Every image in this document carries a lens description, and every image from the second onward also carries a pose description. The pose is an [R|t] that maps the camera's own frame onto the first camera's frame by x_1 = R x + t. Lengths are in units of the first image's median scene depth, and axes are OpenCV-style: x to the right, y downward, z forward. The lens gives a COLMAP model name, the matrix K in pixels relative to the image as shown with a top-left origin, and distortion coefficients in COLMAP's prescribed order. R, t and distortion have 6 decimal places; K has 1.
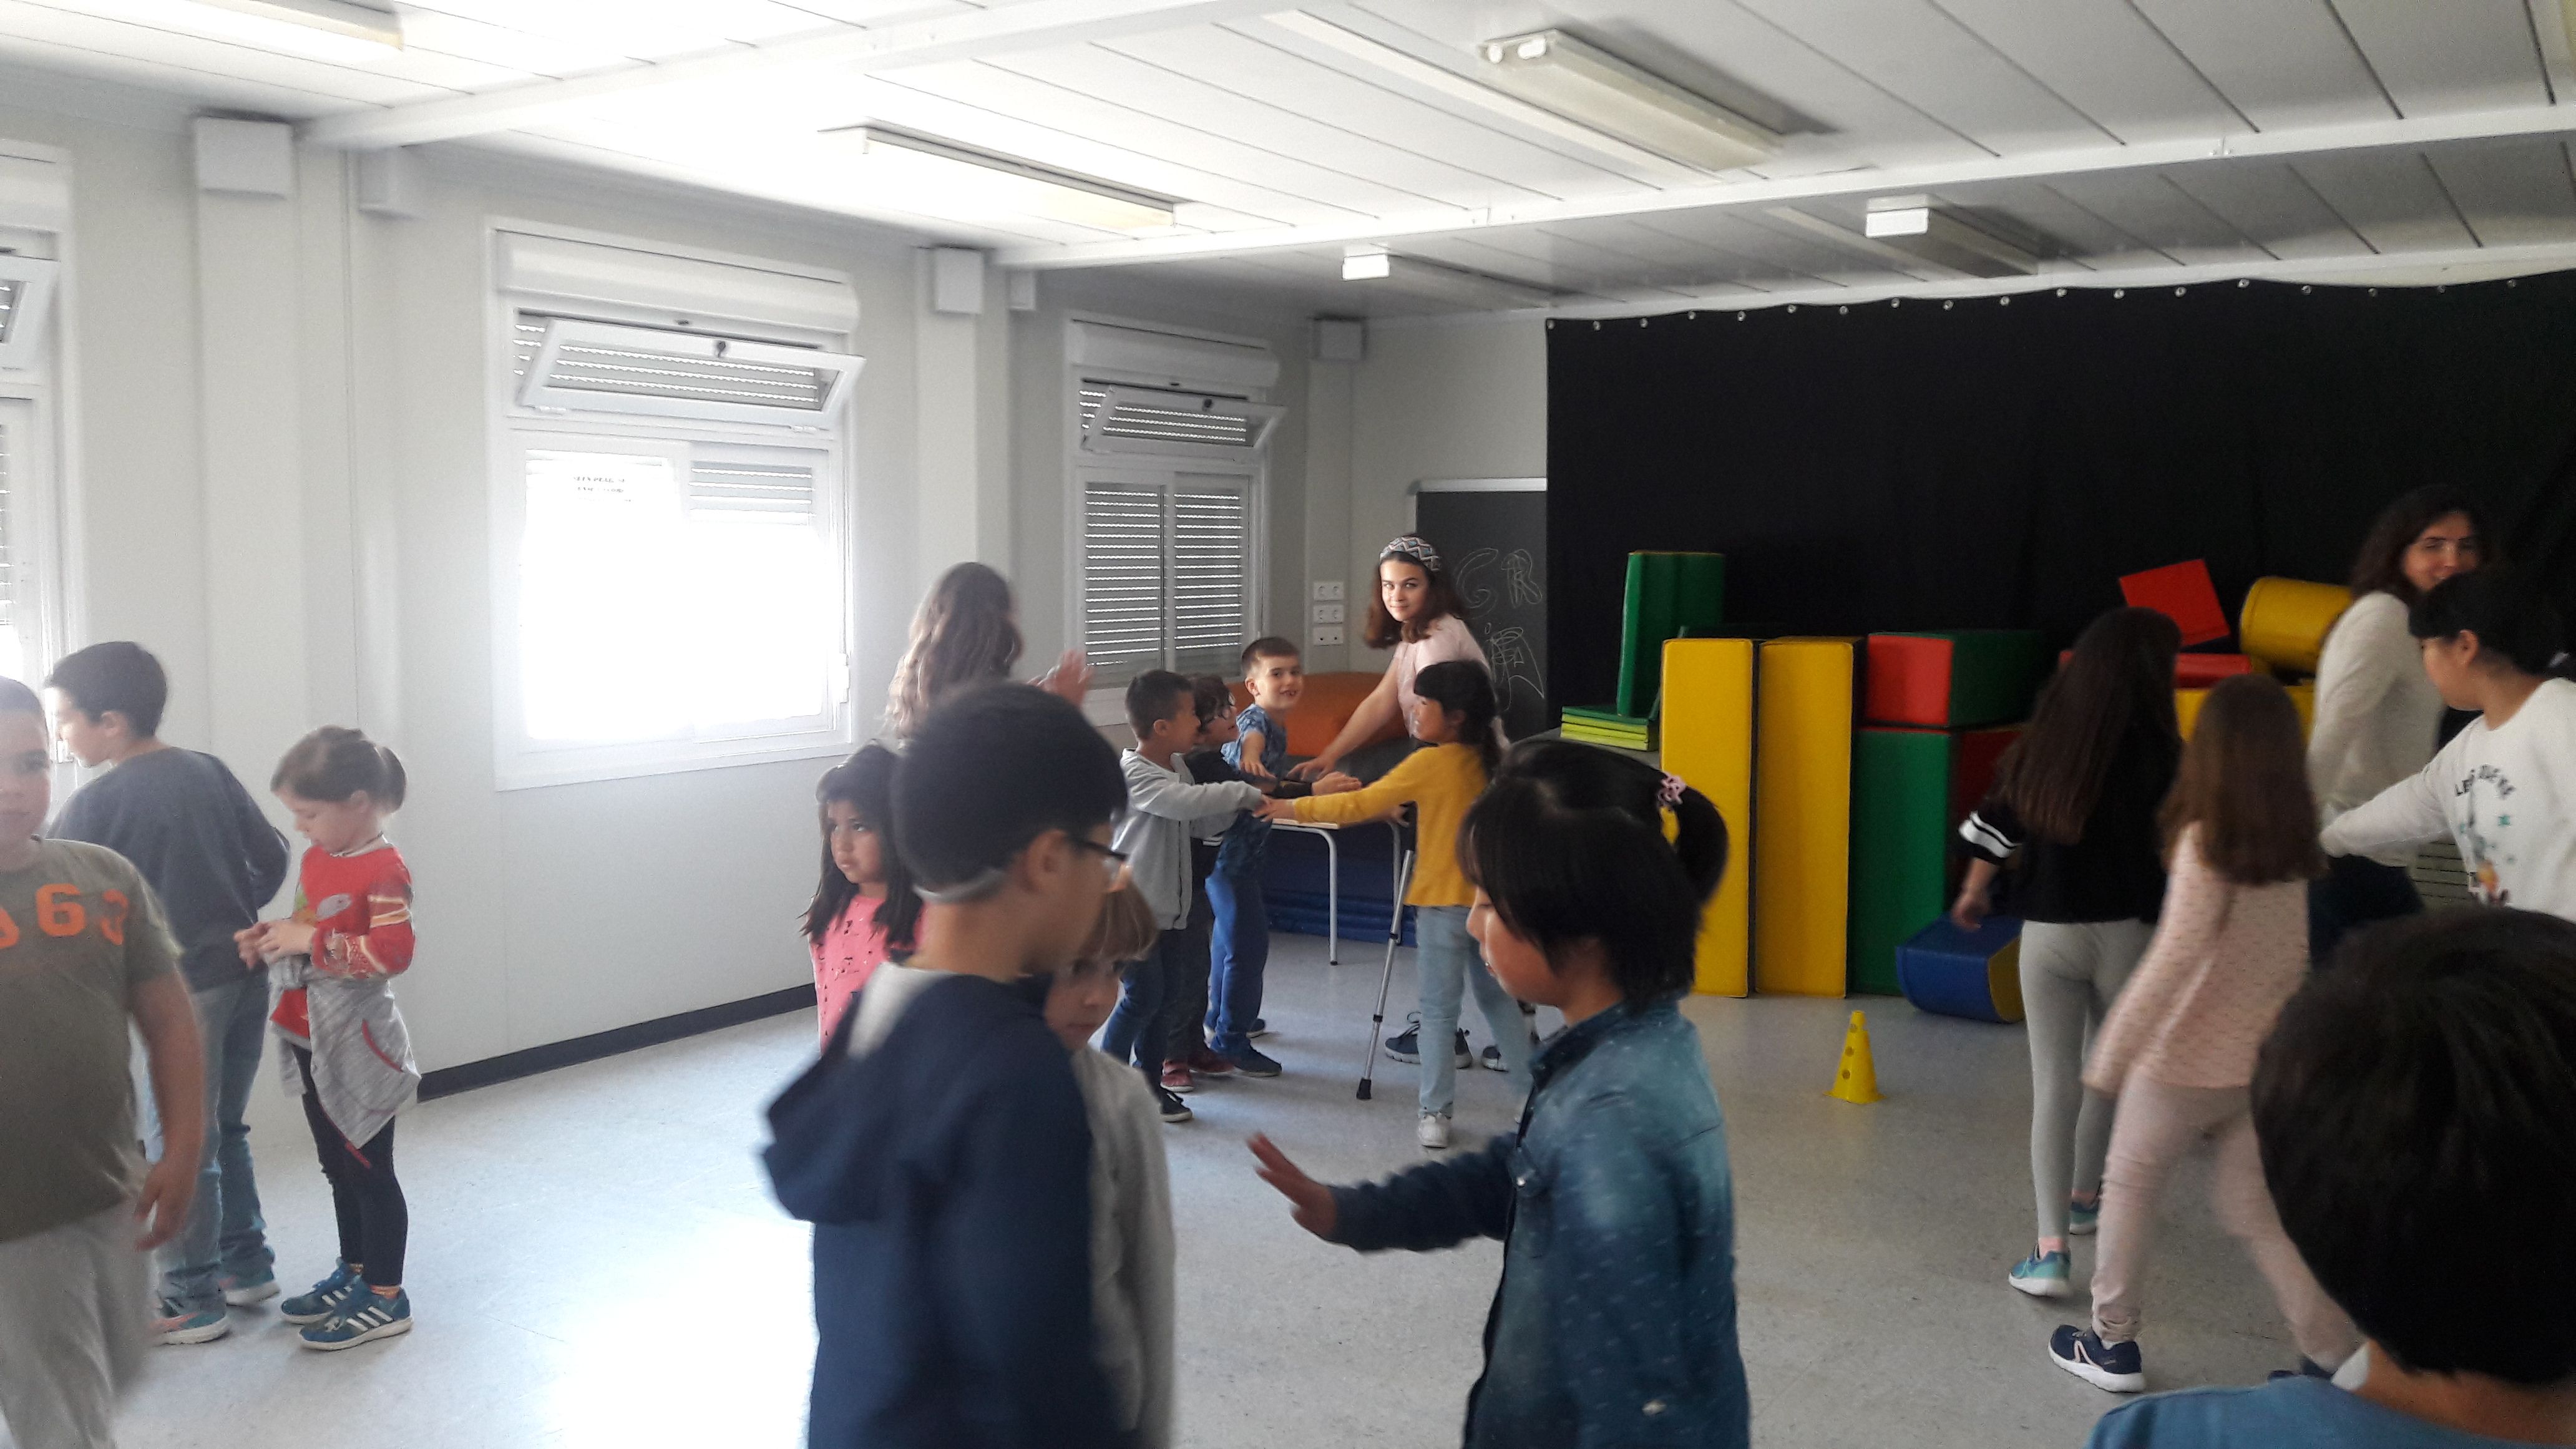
lens RADIAL K [[2116.4, 0, 1296.5], [0, 2116.4, 676.1], [0, 0, 1]] dist [0.071719, -0.129410]
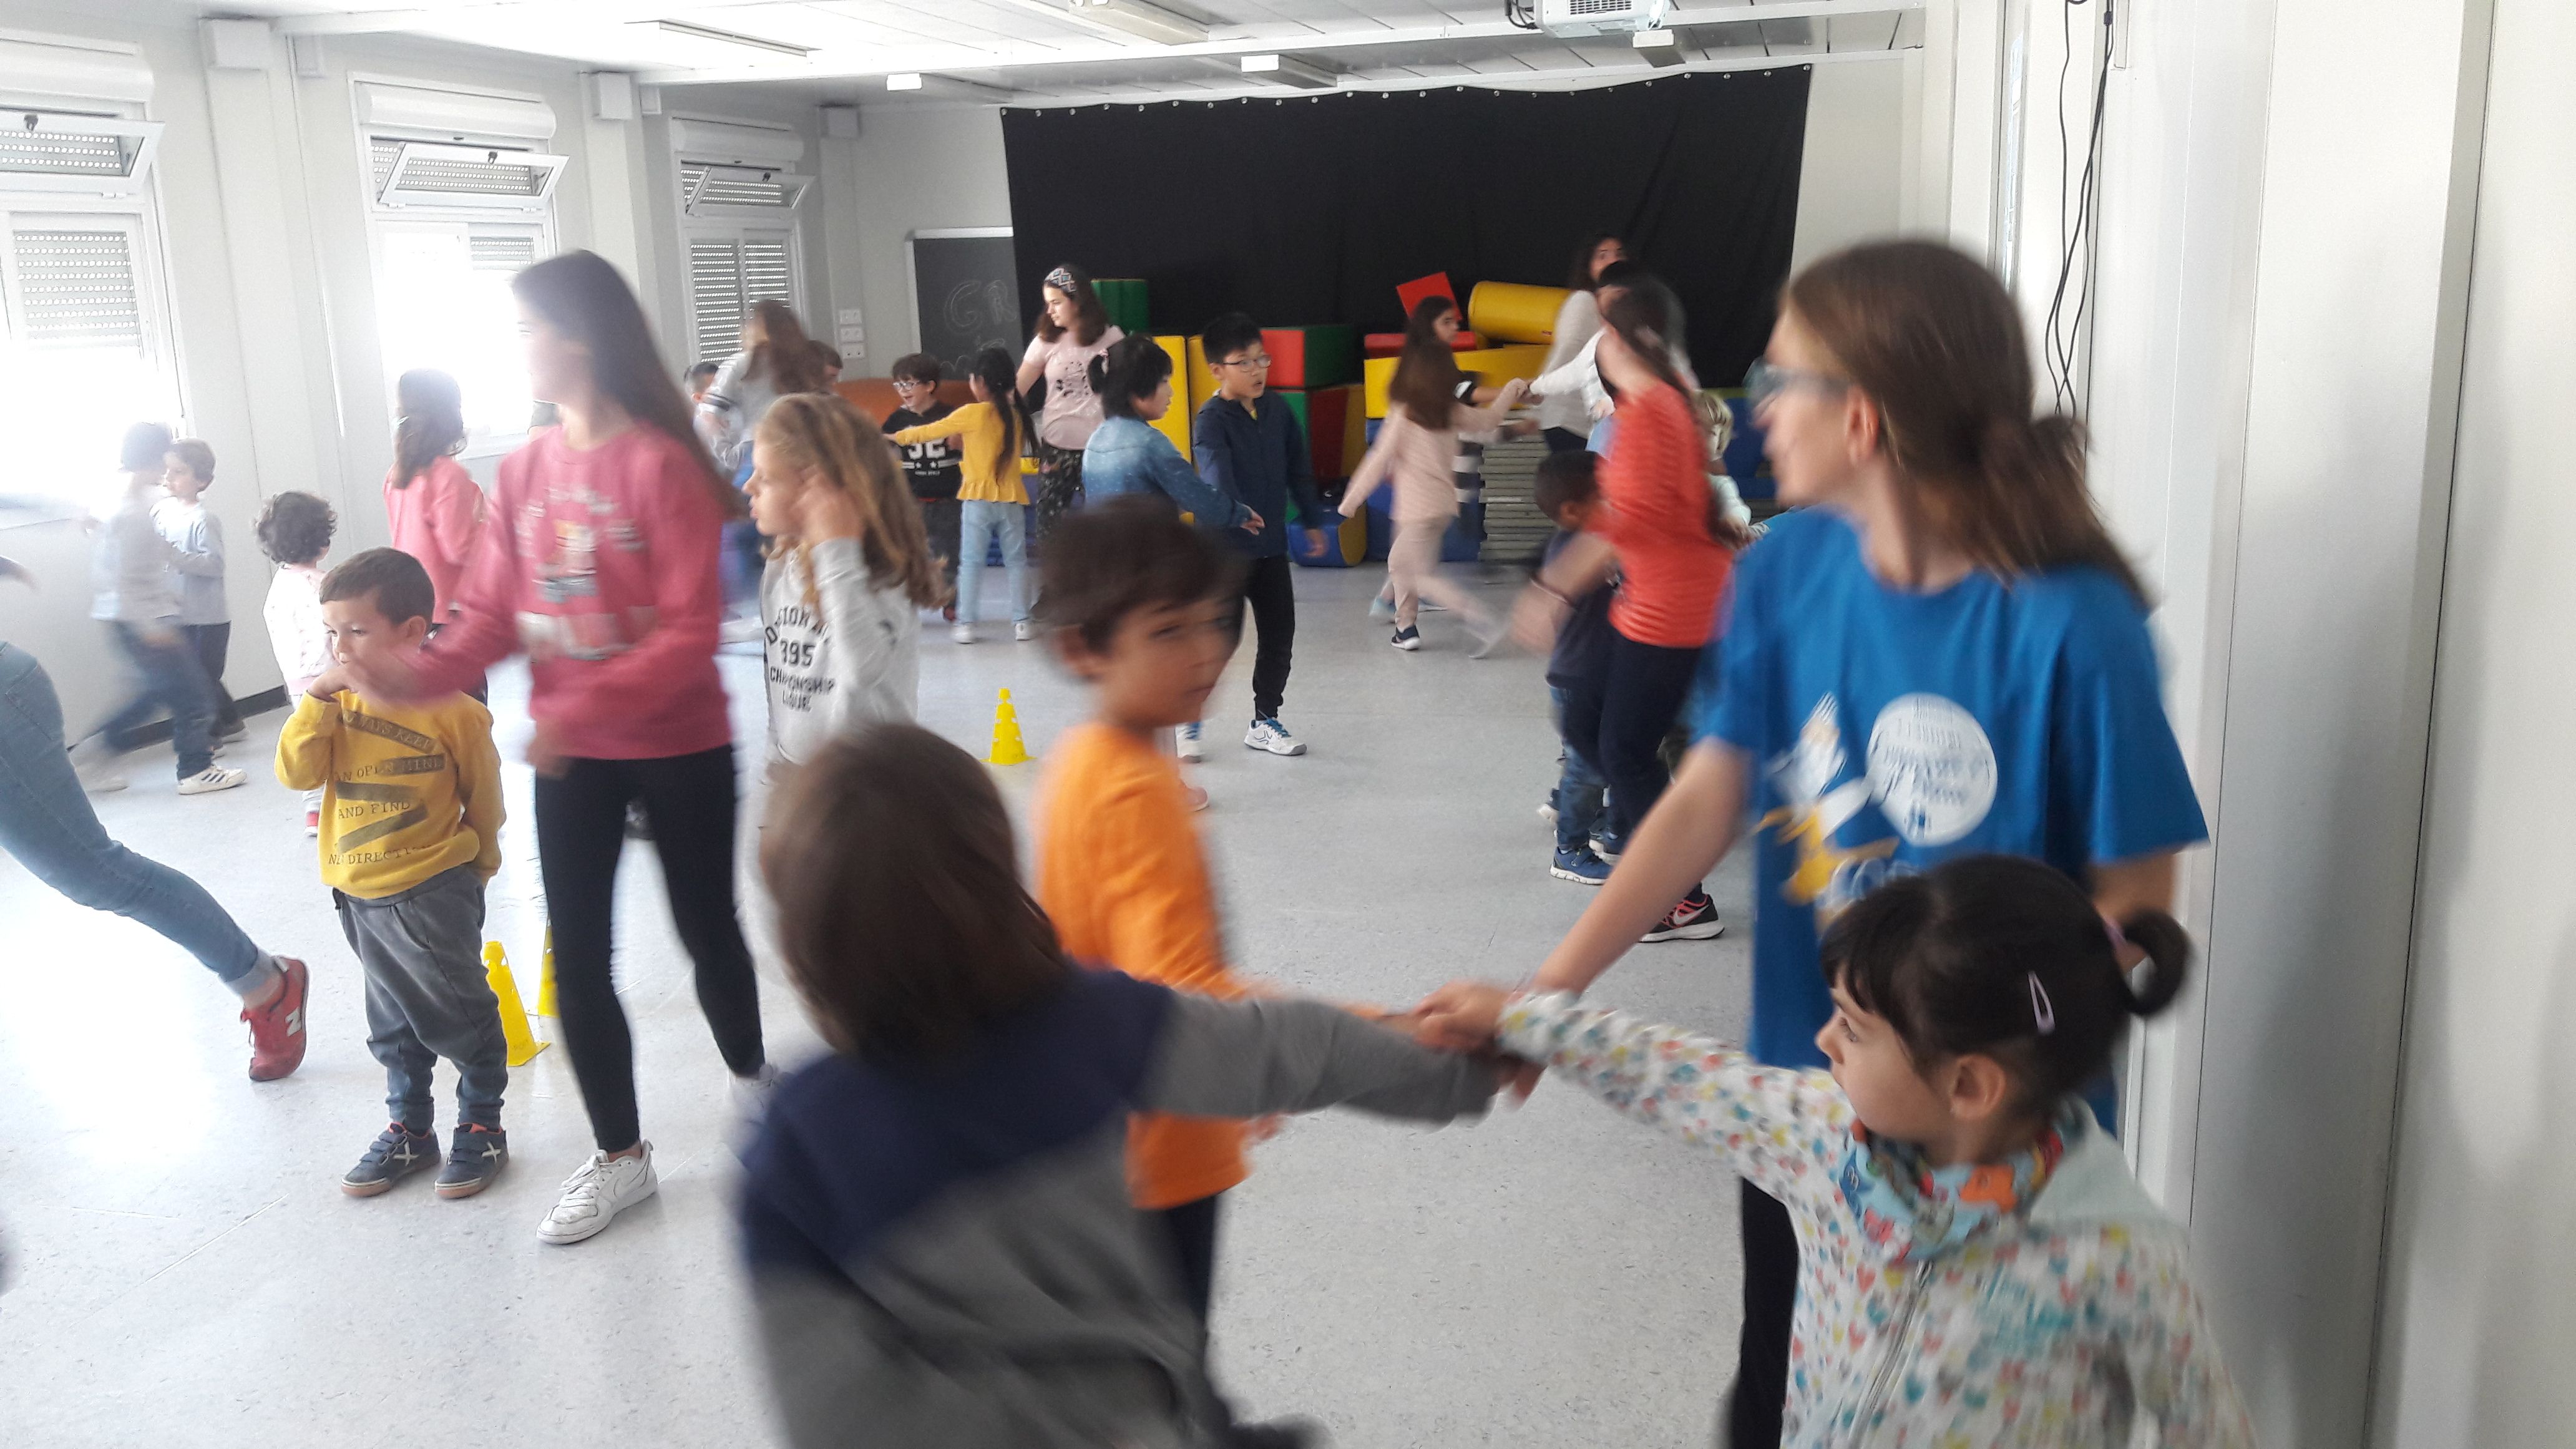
lens RADIAL K [[2116.4, 0, 1288.1], [0, 2116.4, 719.2], [0, 0, 1]] dist [0.071719, -0.129410]
pose [[0.945879, -0.101740, 0.308159, -0.194019], [0.056132, 0.986565, 0.153426, 0.024931], [-0.319628, -0.127825, 0.938882, -0.461759]]
